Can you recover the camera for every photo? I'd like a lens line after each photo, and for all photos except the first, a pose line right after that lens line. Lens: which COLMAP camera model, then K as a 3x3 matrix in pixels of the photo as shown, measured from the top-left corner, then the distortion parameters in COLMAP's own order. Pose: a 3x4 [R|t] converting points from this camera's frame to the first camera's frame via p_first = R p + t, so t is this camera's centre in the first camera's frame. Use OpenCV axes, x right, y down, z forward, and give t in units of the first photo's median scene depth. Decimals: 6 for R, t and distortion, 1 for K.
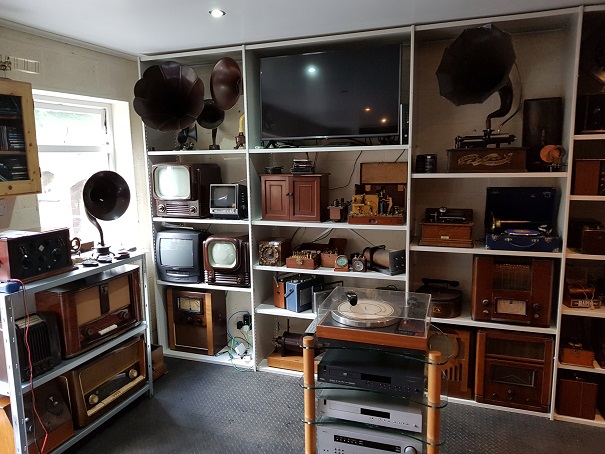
lens RADIAL K [[472.1, 0, 277.1], [0, 472.1, 226.7], [0, 0, 1]] dist [0.040070, -0.063643]
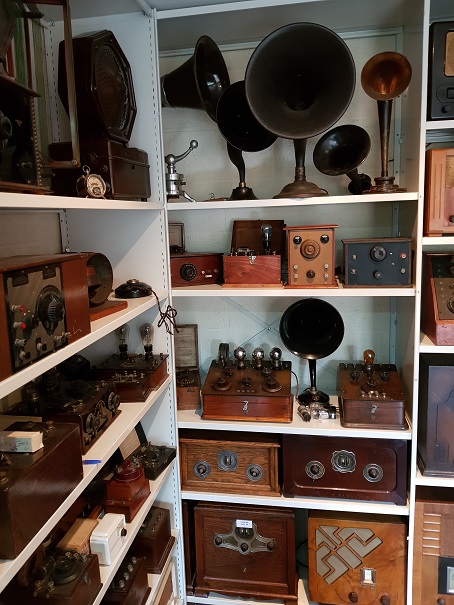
lens RADIAL K [[472.1, 0, 227.8], [0, 472.1, 284.7], [0, 0, 1]] dist [0.040070, -0.063643]
pose [[-0.200056, -0.112059, 0.973355, 0.293104], [0.184813, 0.971289, 0.149807, -0.133349], [-0.962196, 0.209859, -0.173602, 0.809502]]
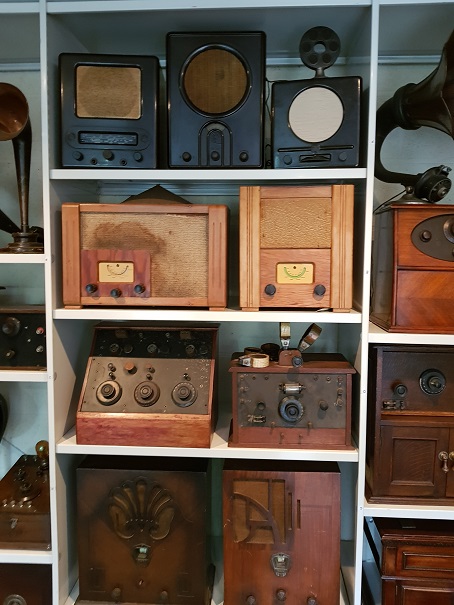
lens RADIAL K [[472.1, 0, 229.2], [0, 472.1, 286.9], [0, 0, 1]] dist [0.040070, -0.063643]
pose [[-0.319317, -0.045005, 0.946579, 0.319539], [0.143534, 0.985051, 0.095253, -0.101217], [-0.936715, 0.166282, -0.308084, 0.455409]]
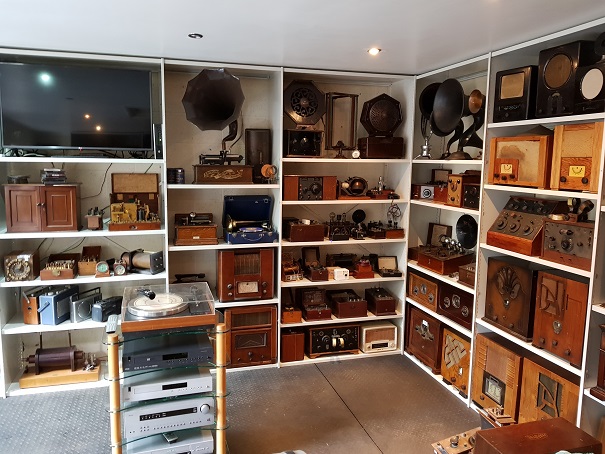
lens RADIAL K [[472.1, 0, 292.1], [0, 472.1, 221.6], [0, 0, 1]] dist [0.040070, -0.063643]
pose [[0.792471, -0.047714, 0.608041, -0.184393], [0.060329, 0.998179, -0.000298, -0.002967], [-0.606919, 0.036919, 0.793906, -0.102863]]
